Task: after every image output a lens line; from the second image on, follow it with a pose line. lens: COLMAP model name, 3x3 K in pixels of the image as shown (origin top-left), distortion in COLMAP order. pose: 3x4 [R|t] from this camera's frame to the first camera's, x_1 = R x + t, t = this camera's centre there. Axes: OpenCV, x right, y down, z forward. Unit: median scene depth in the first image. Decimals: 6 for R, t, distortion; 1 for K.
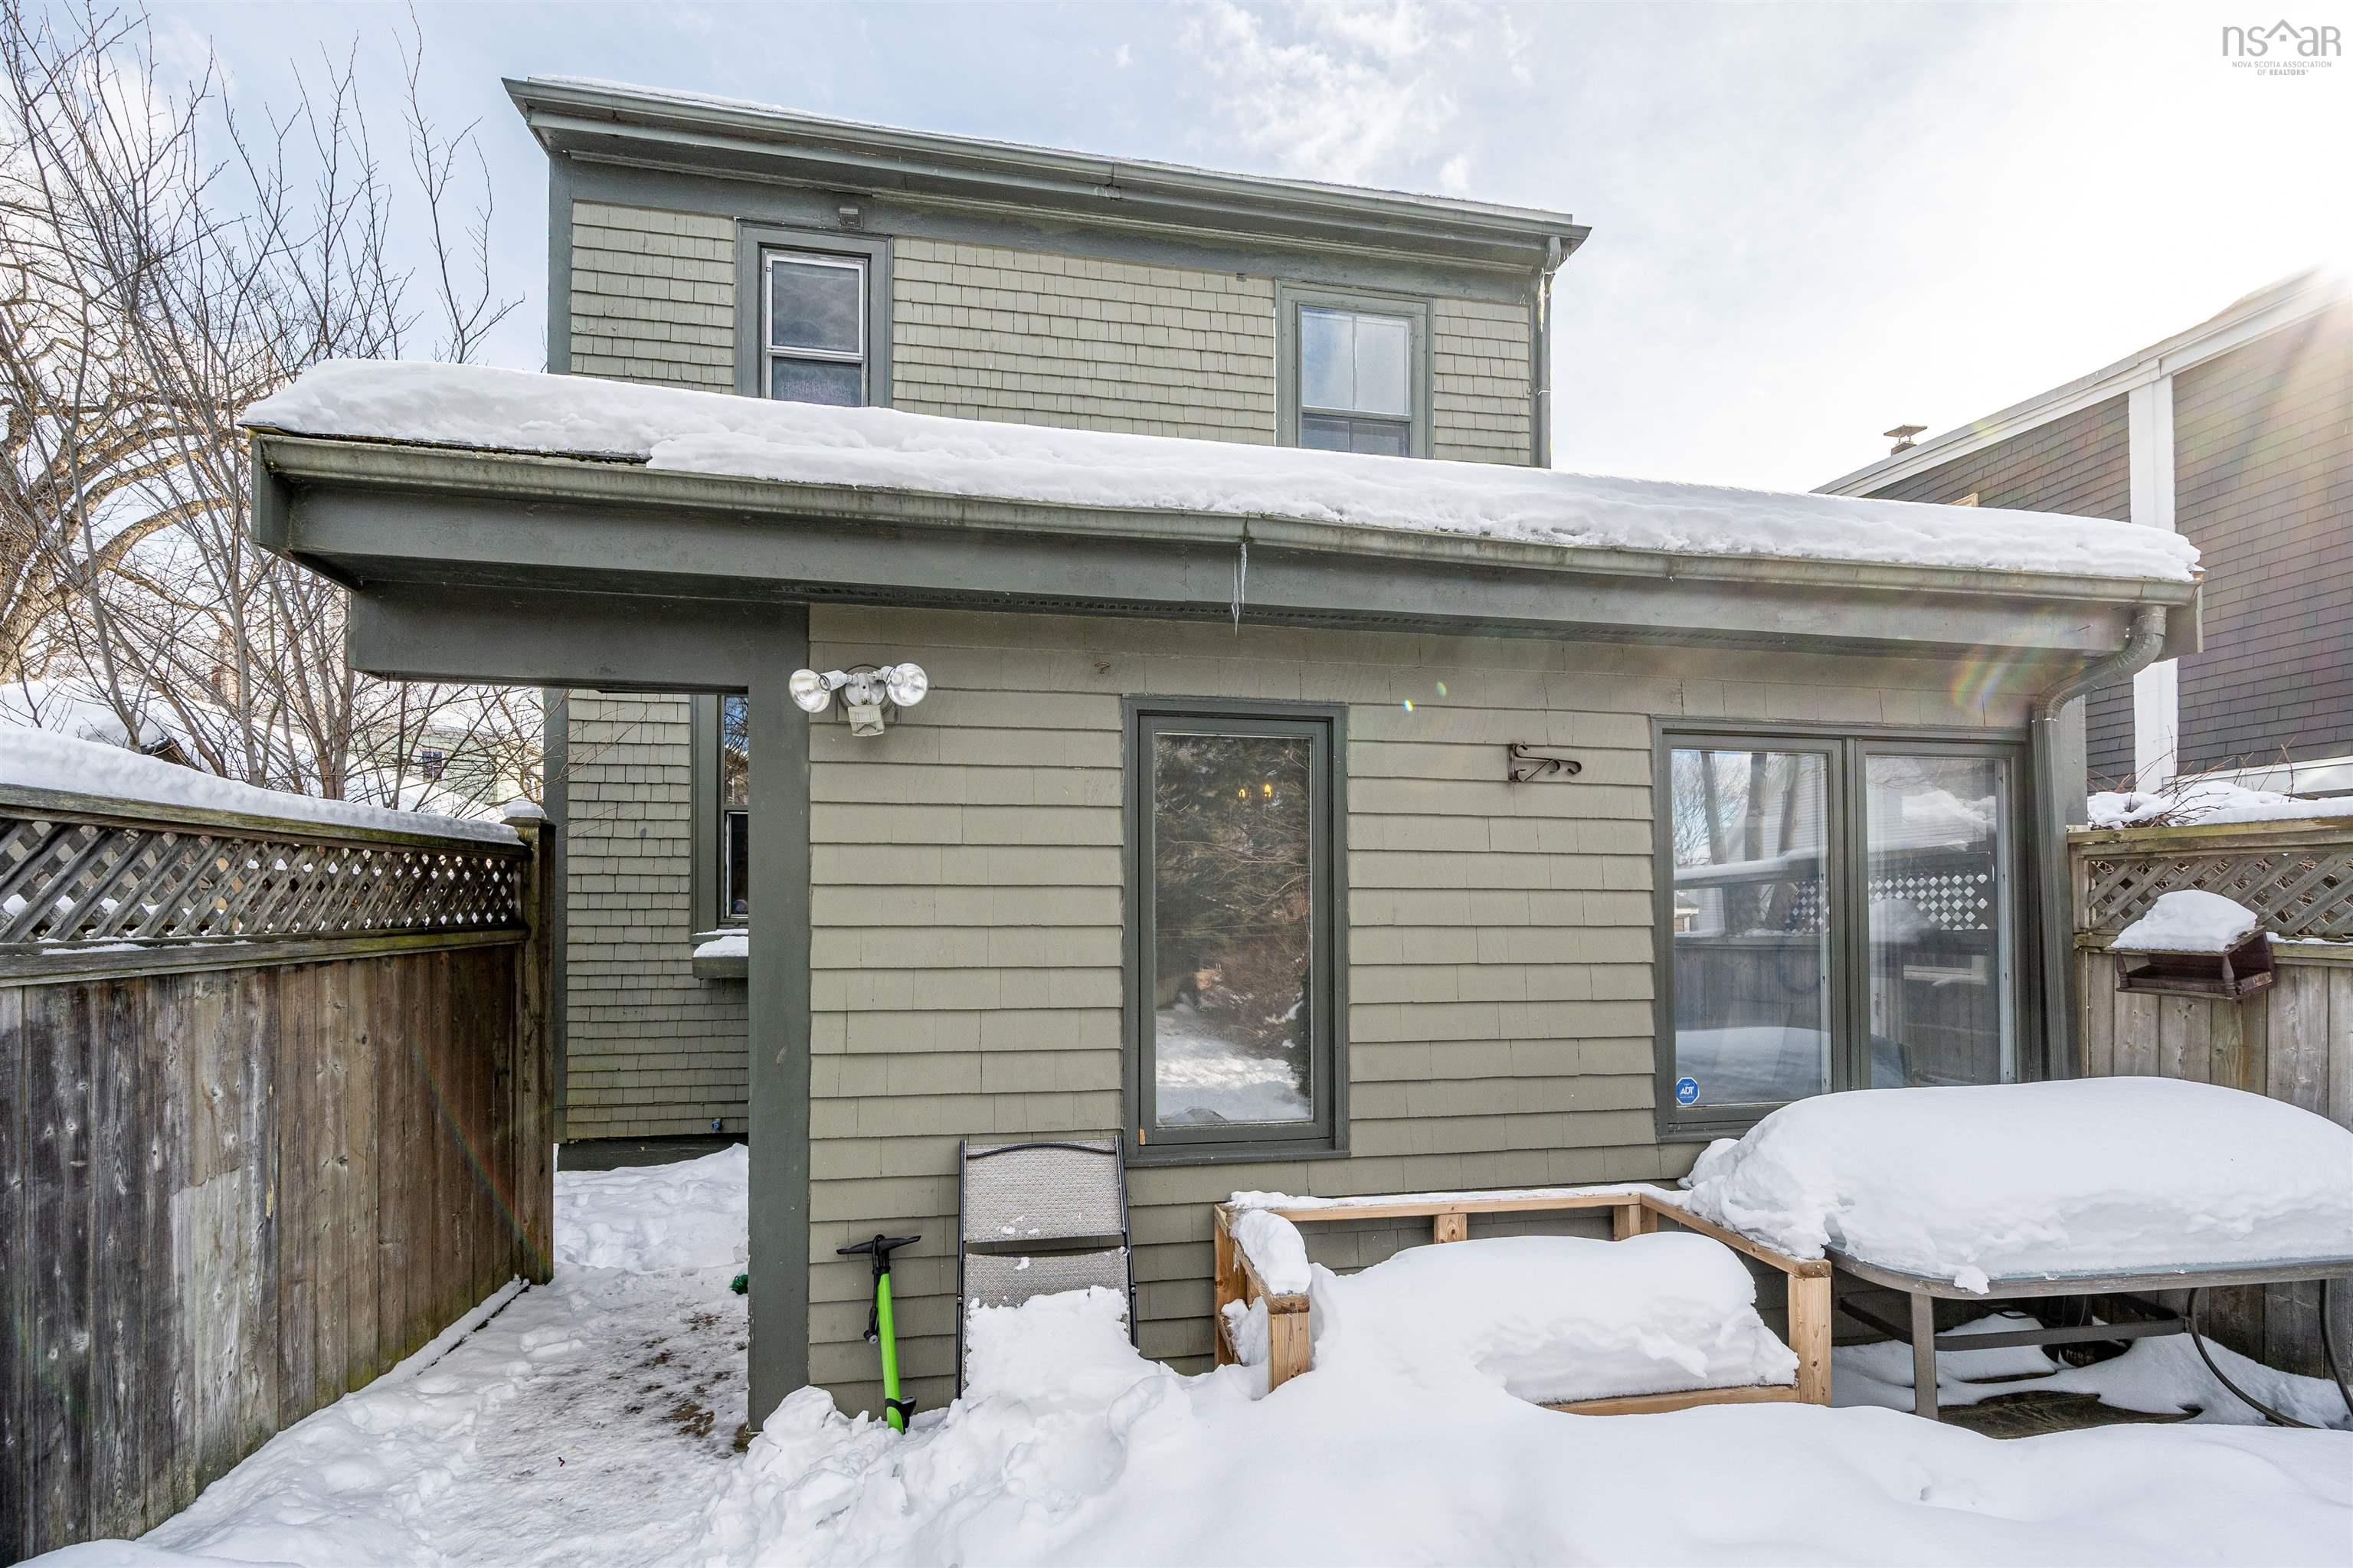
lens RADIAL K [[948.5, 0, 1182.8], [0, 948.5, 890.9], [0, 0, 1]] dist [-0.001931, -0.000305]
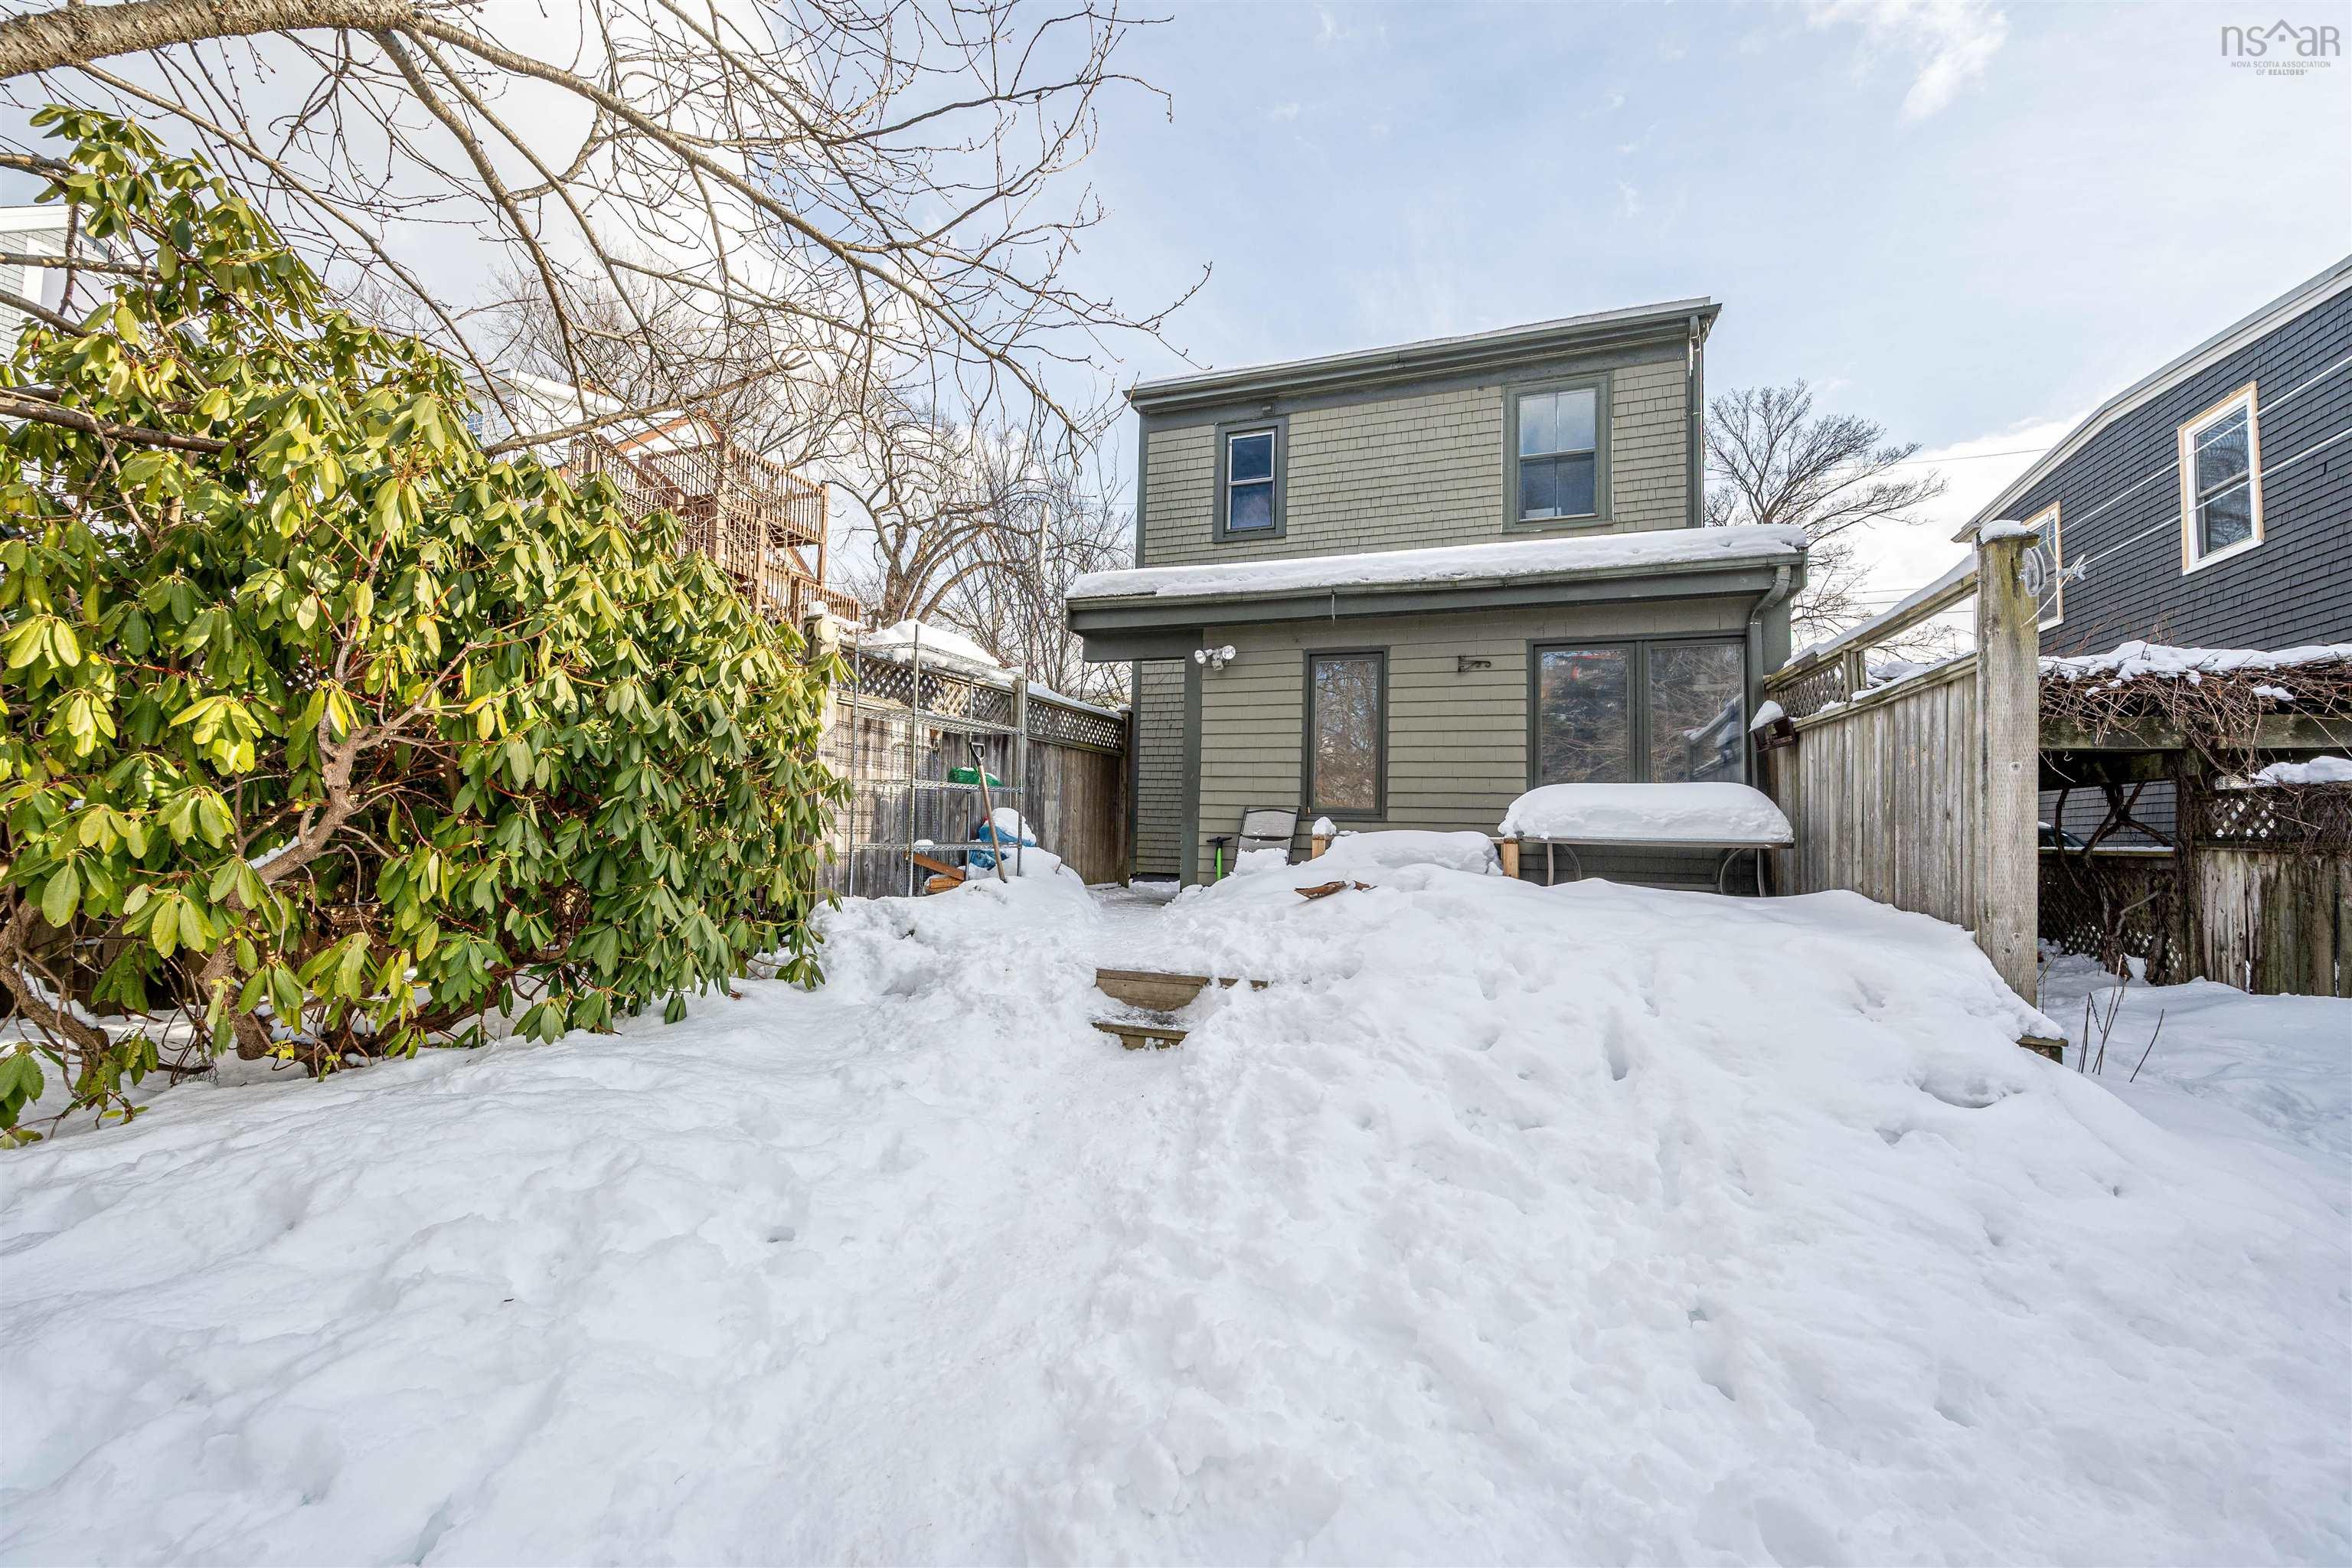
lens RADIAL K [[967.0, 0, 1176.0], [0, 967.0, 784.0], [0, 0, 1]] dist [-0.001070, -0.000221]
pose [[0.852892, -0.004526, -0.522068, 0.851453], [-0.022263, 0.998738, -0.045029, 0.250809], [0.521613, 0.050028, 0.851714, -1.231524]]
